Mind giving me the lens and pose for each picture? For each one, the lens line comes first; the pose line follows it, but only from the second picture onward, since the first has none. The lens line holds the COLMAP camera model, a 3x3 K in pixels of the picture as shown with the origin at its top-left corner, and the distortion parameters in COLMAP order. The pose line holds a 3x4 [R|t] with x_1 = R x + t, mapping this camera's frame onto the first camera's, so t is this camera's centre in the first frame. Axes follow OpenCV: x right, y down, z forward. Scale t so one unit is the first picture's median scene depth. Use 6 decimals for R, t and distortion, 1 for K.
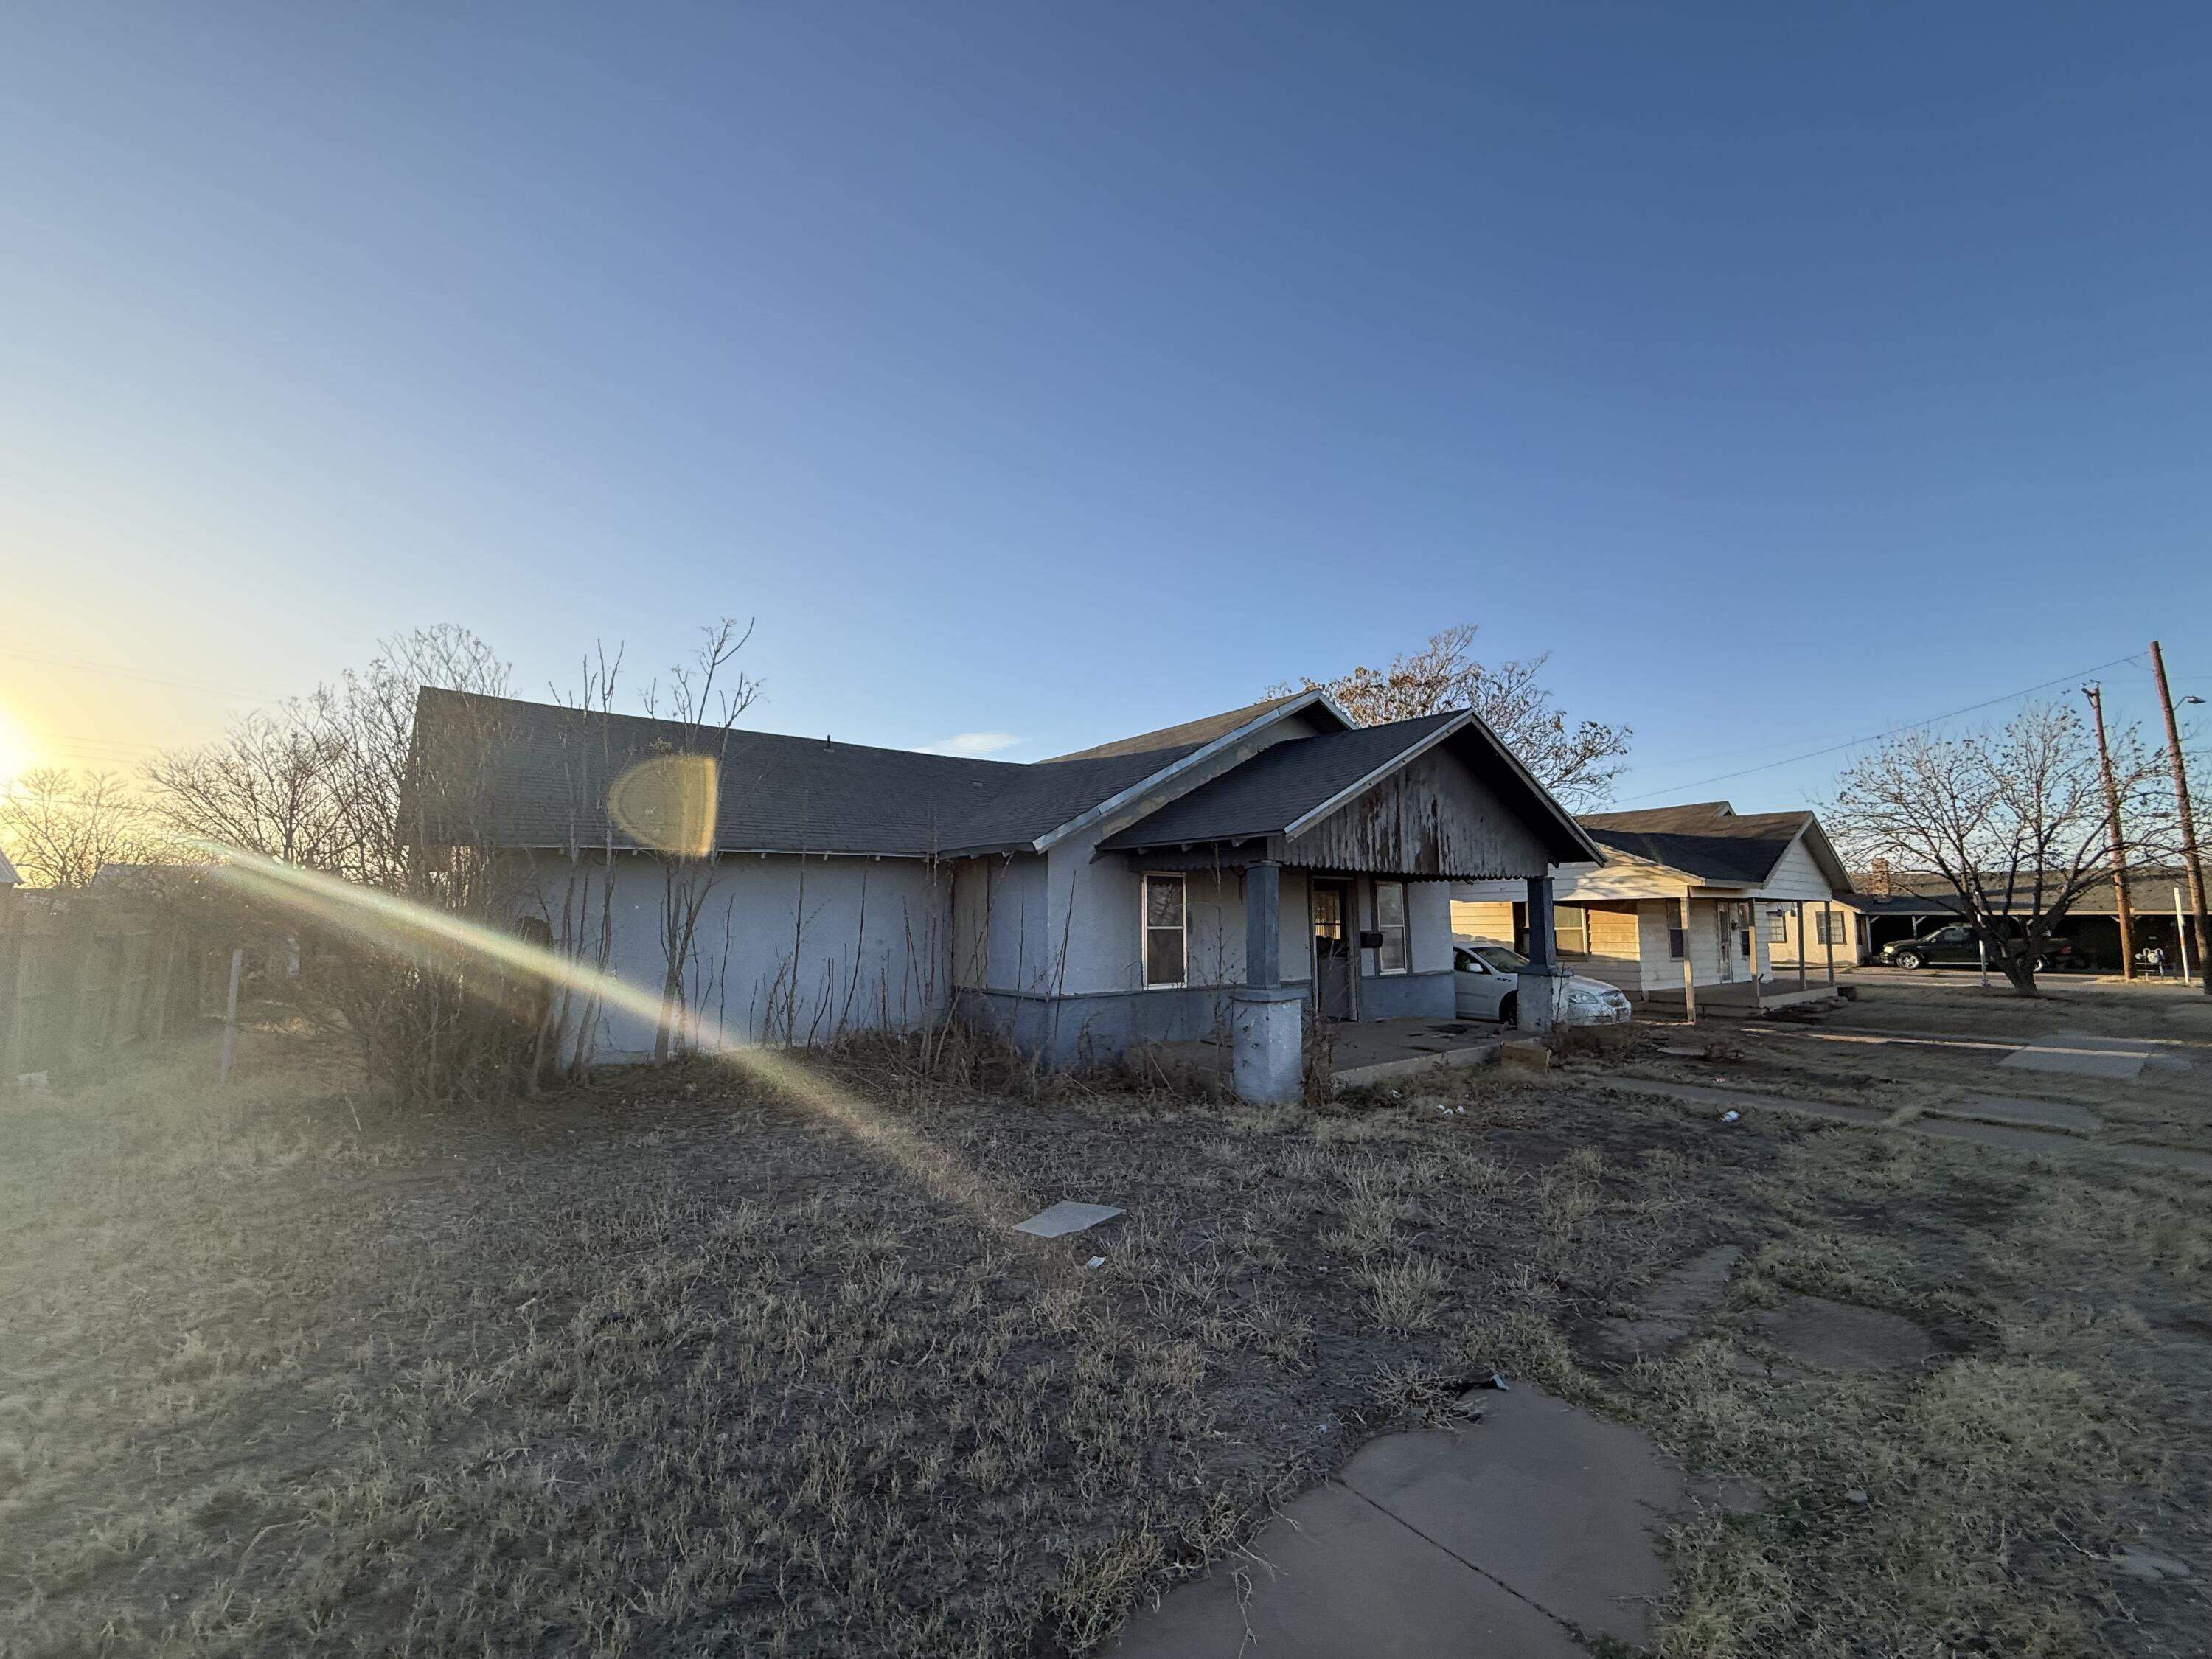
lens RADIAL K [[892.6, 0, 1105.9], [0, 892.6, 821.1], [0, 0, 1]] dist [0.000430, 0.000007]
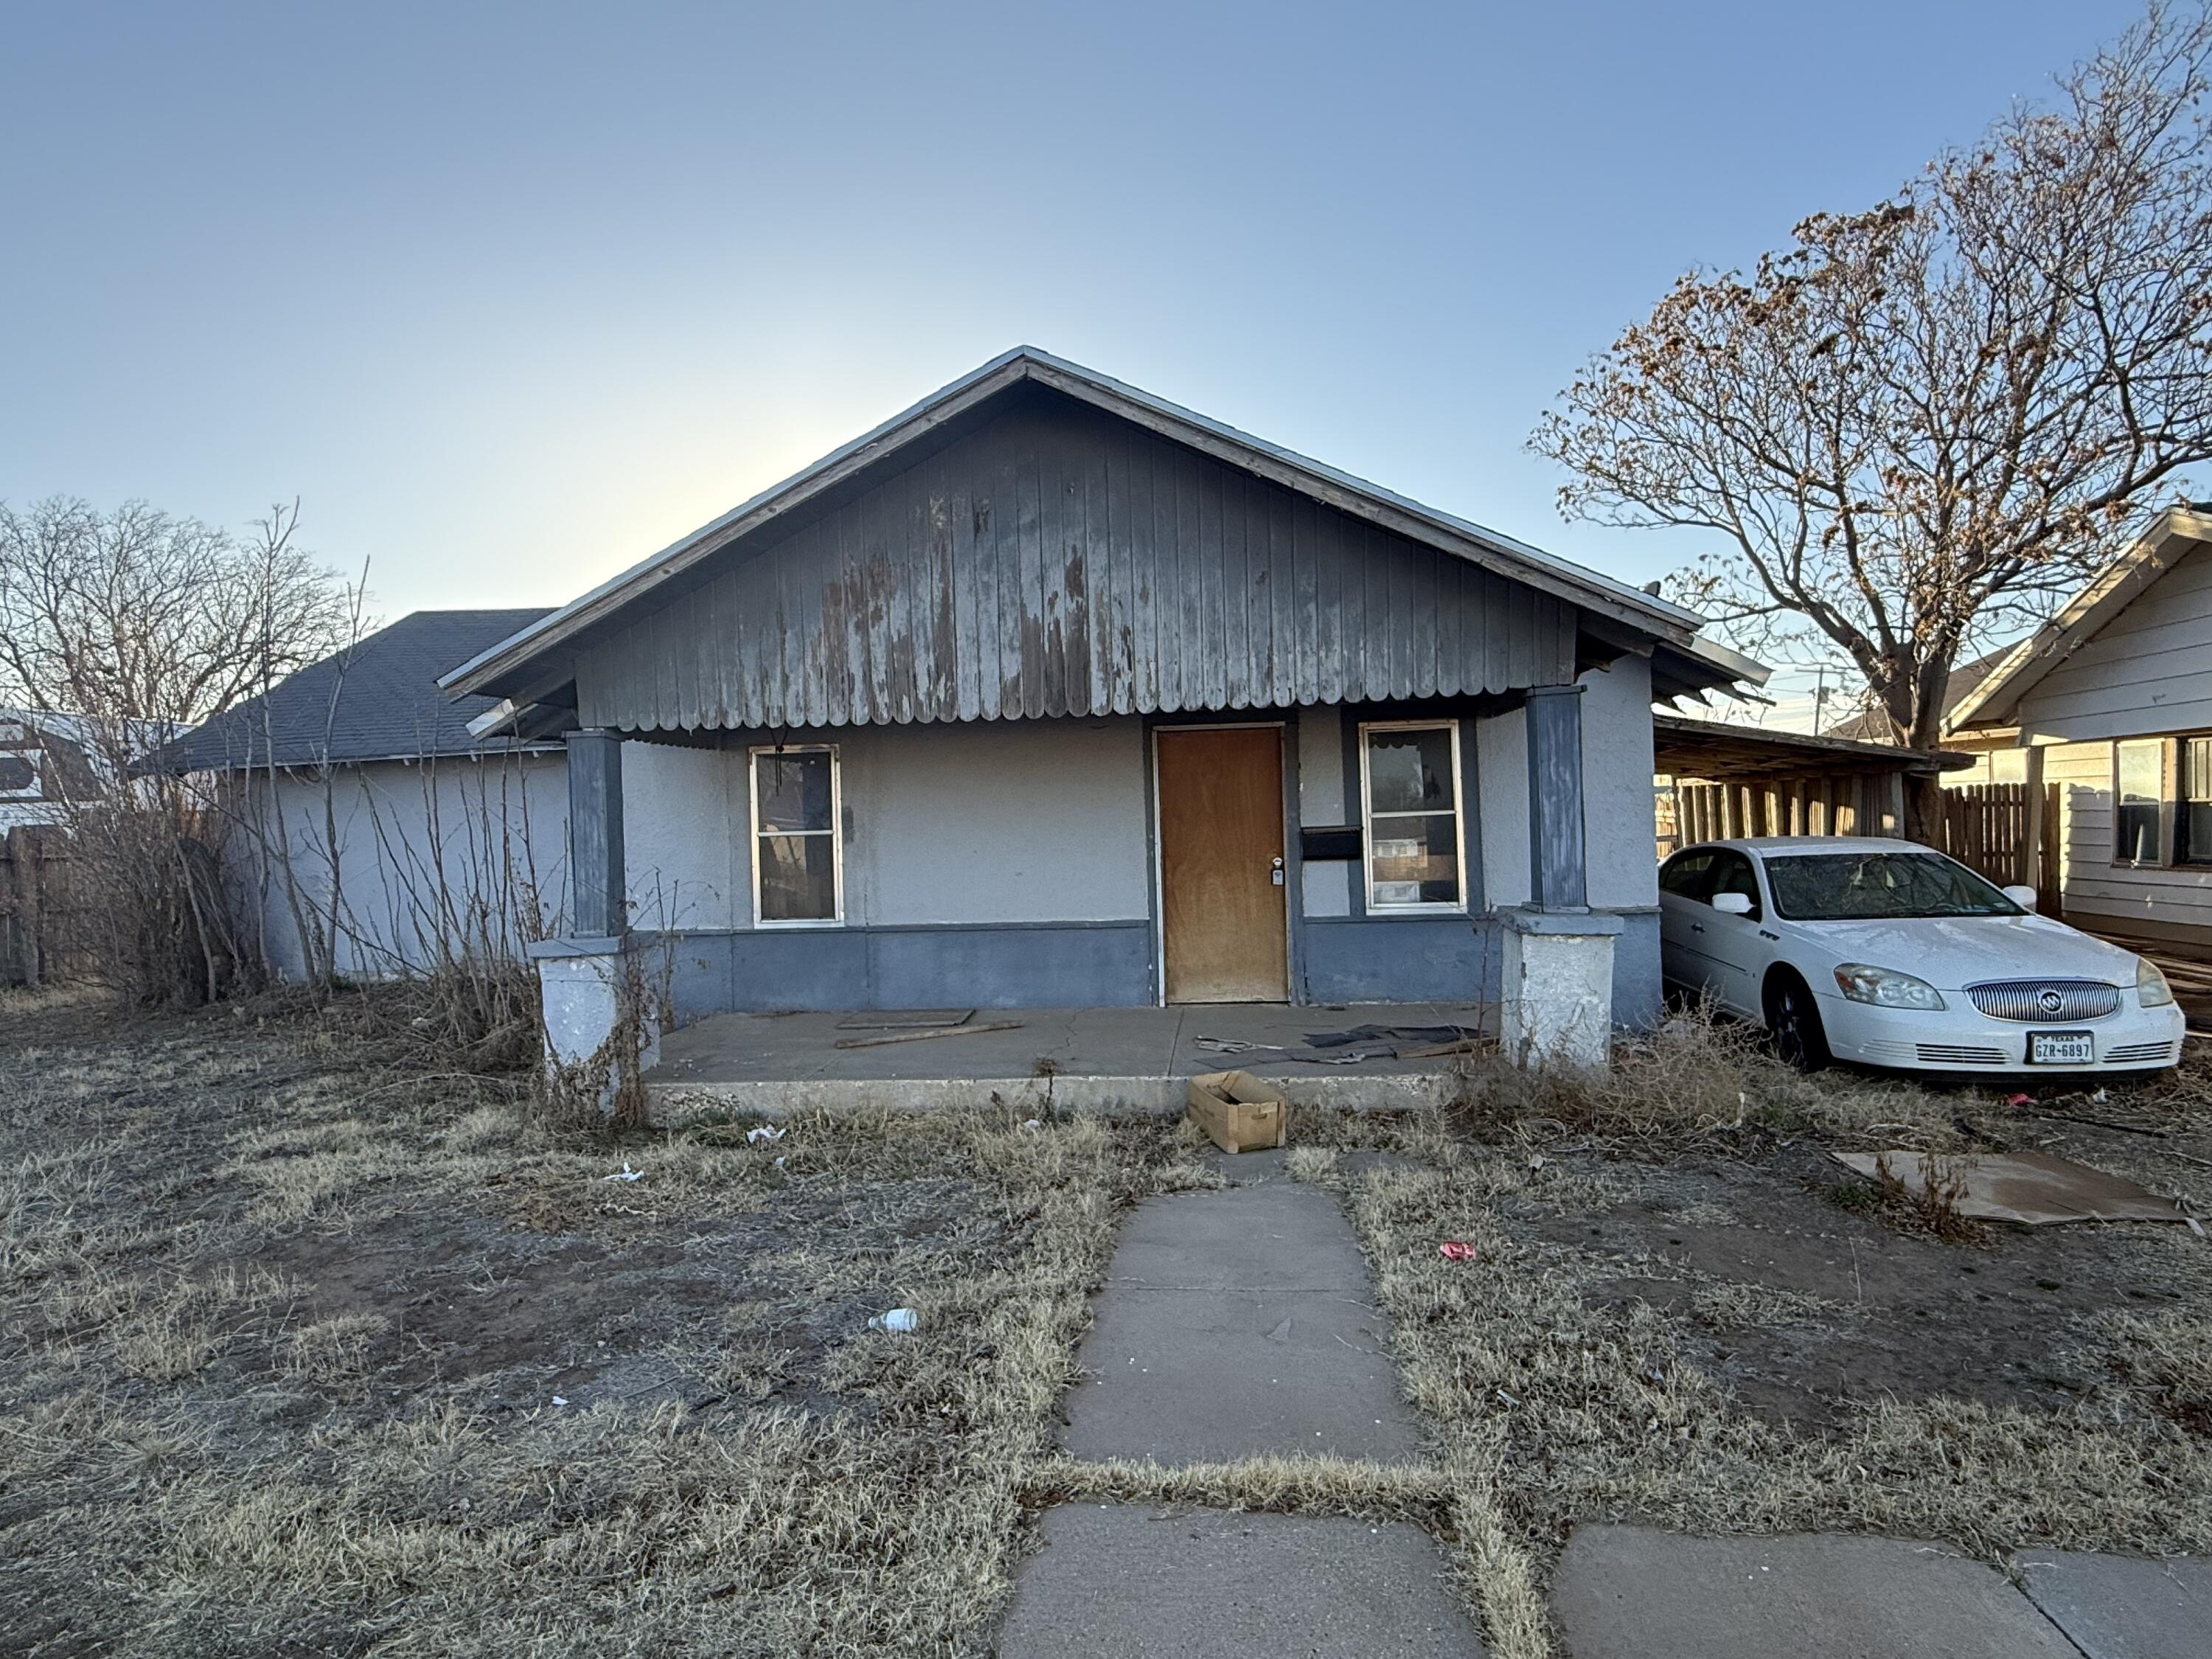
lens RADIAL K [[1226.3, 0, 1110.6], [0, 1226.3, 826.9], [0, 0, 1]] dist [-0.001589, -0.000164]
pose [[0.719793, -0.020070, -0.693898, 0.874449], [0.106462, 0.990949, 0.081773, 0.069879], [0.685976, -0.132733, 0.715415, 0.547229]]
